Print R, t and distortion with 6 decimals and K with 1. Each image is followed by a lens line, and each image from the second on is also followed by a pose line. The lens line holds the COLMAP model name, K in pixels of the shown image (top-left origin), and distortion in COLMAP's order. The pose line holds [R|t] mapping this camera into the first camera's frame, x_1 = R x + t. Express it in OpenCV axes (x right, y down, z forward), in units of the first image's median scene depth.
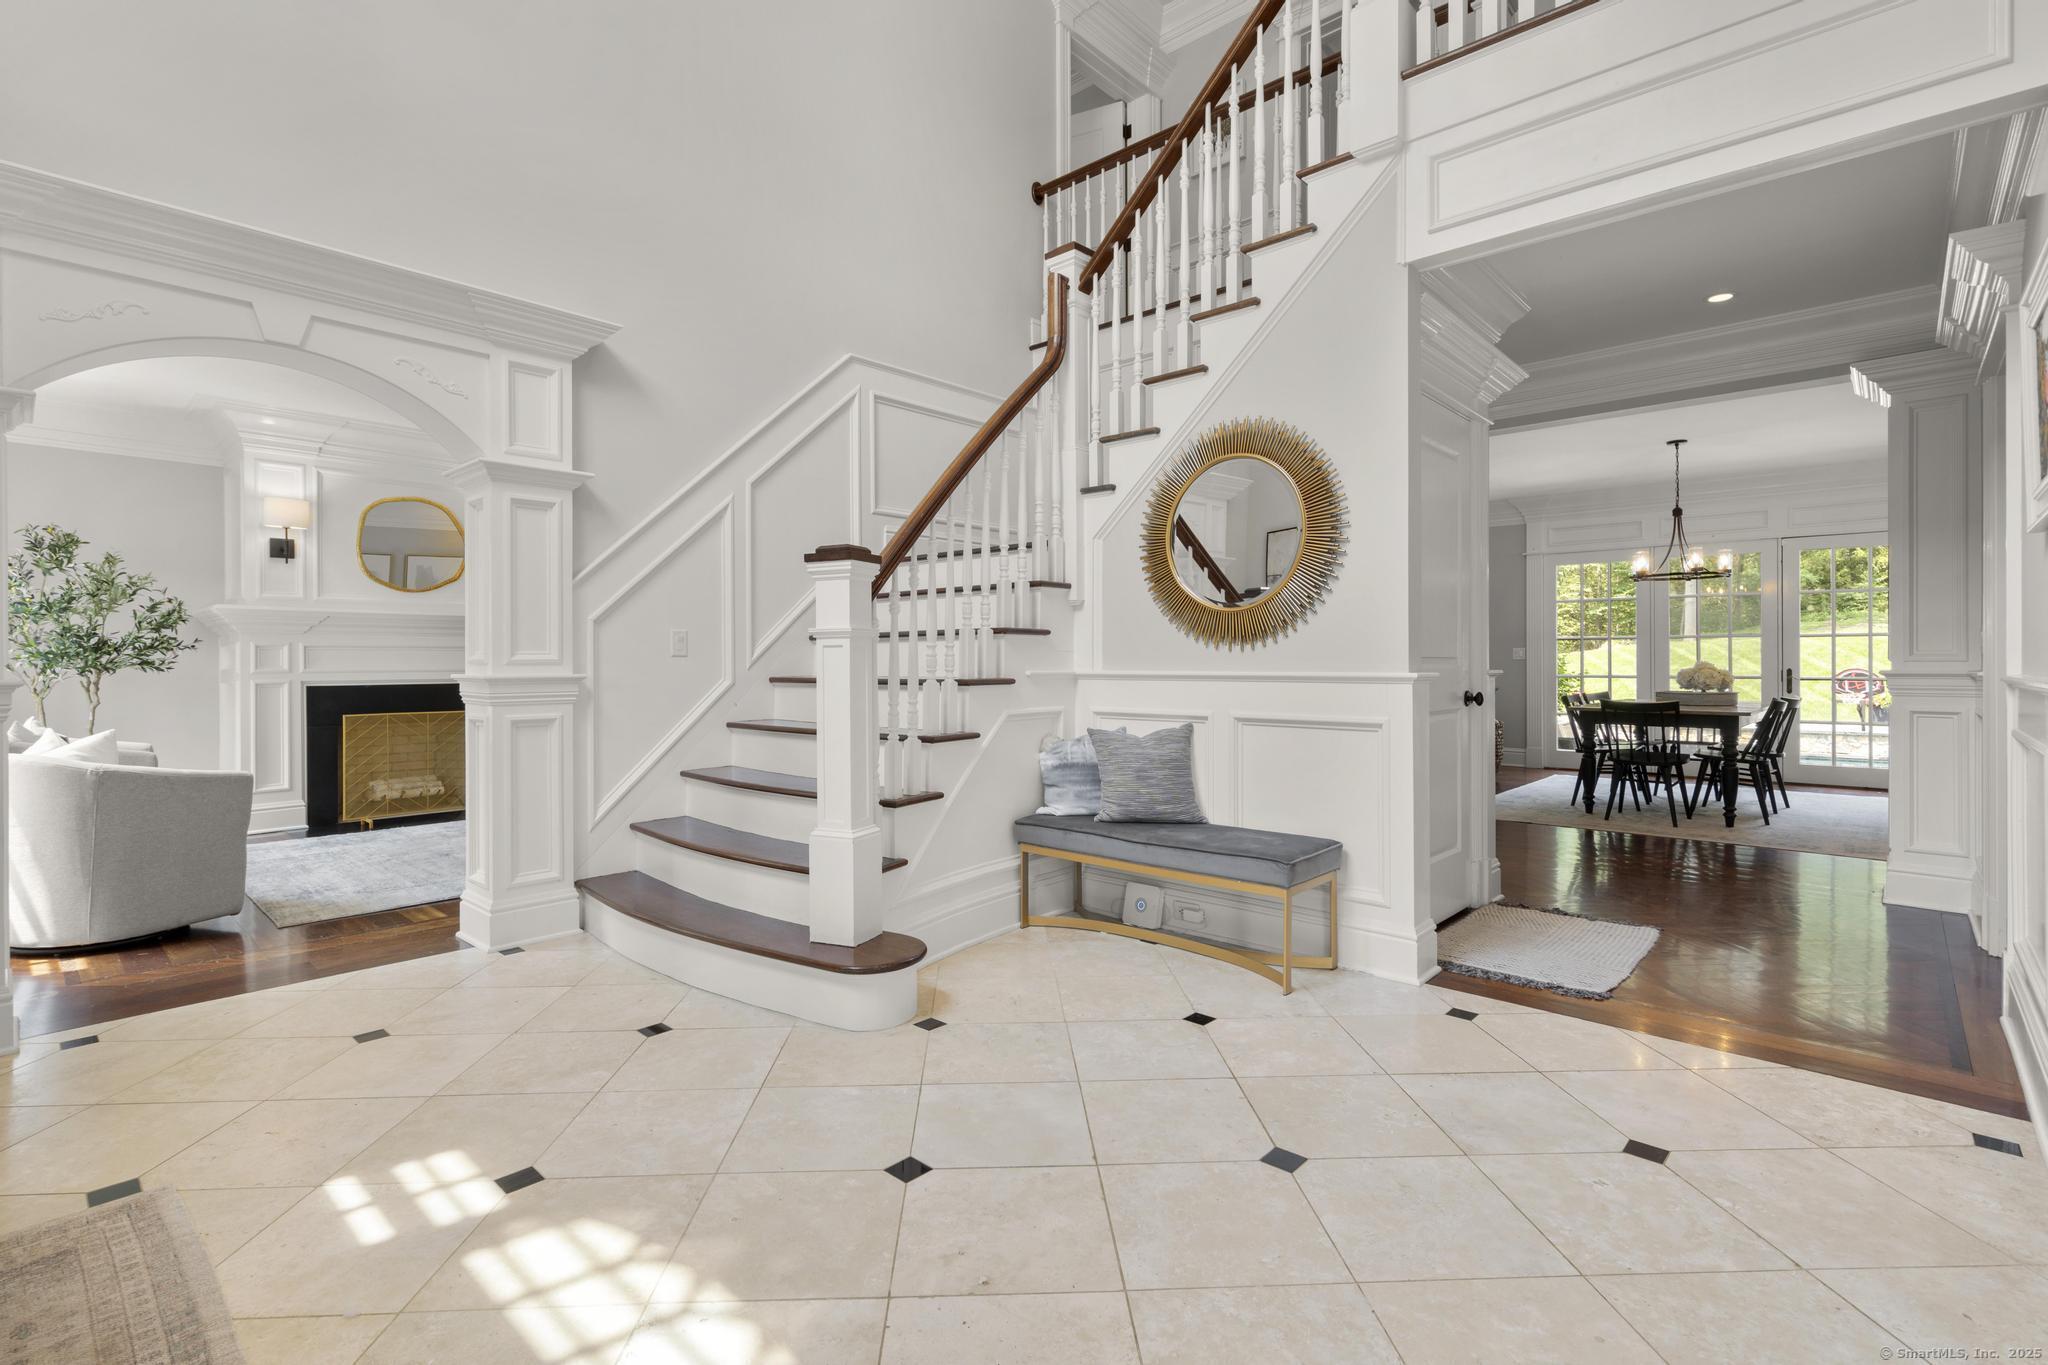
lens RADIAL K [[948.8, 0, 1035.0], [0, 948.8, 670.5], [0, 0, 1]] dist [-0.003204, 0.003141]
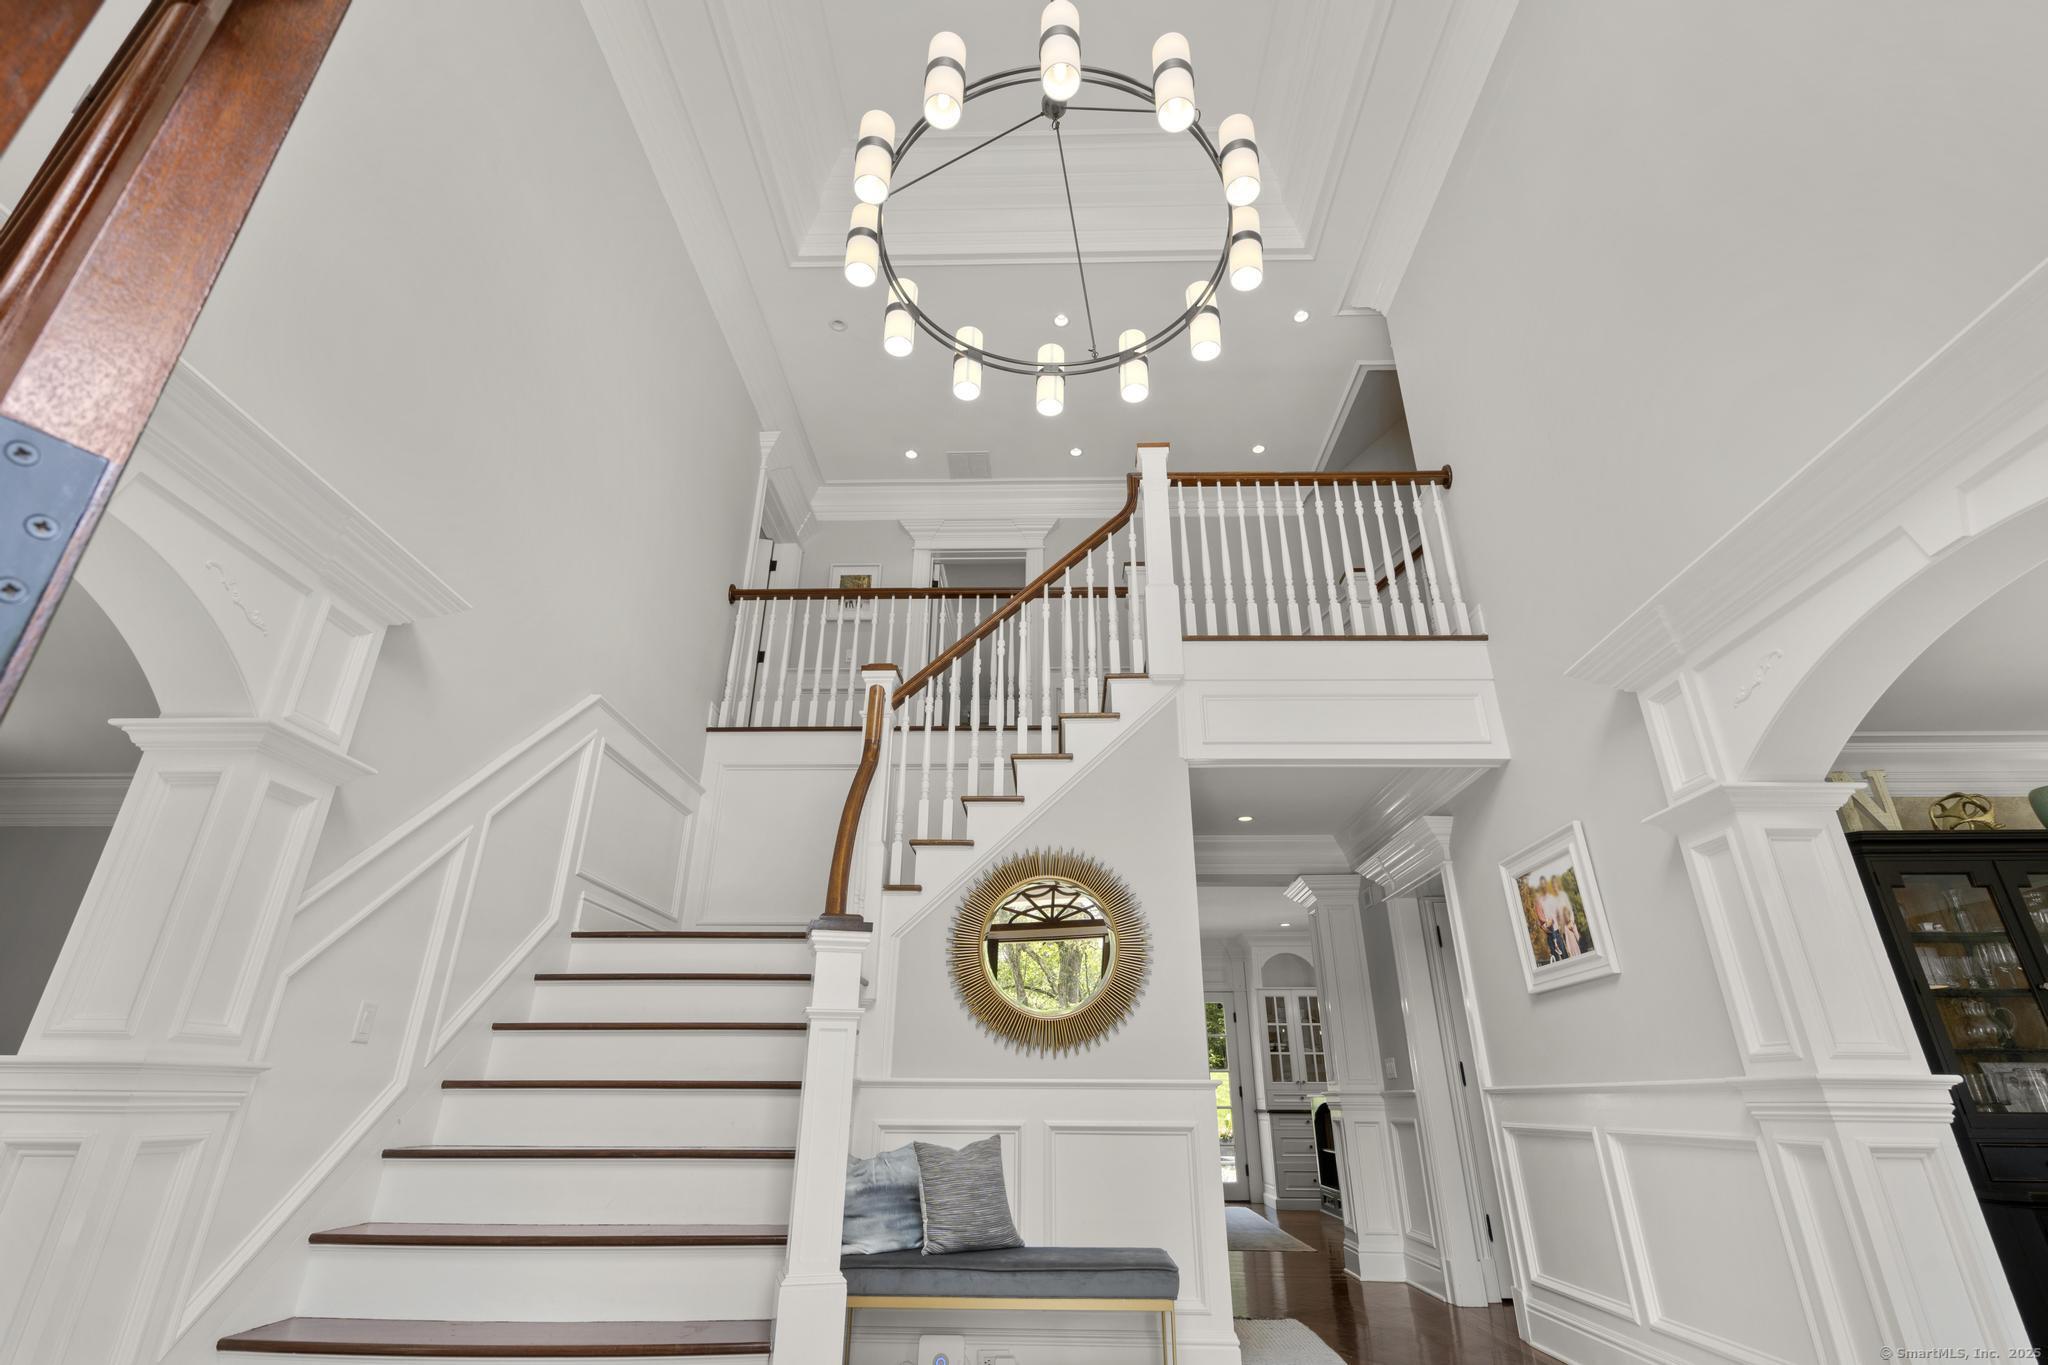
lens RADIAL K [[948.8, 0, 1031.9], [0, 948.8, 681.4], [0, 0, 1]] dist [-0.003204, 0.003141]
pose [[0.756763, 0.272081, 0.594374, -0.584893], [-0.000097, 0.909309, -0.416121, 0.040395], [-0.653689, 0.314848, 0.688158, 0.147110]]
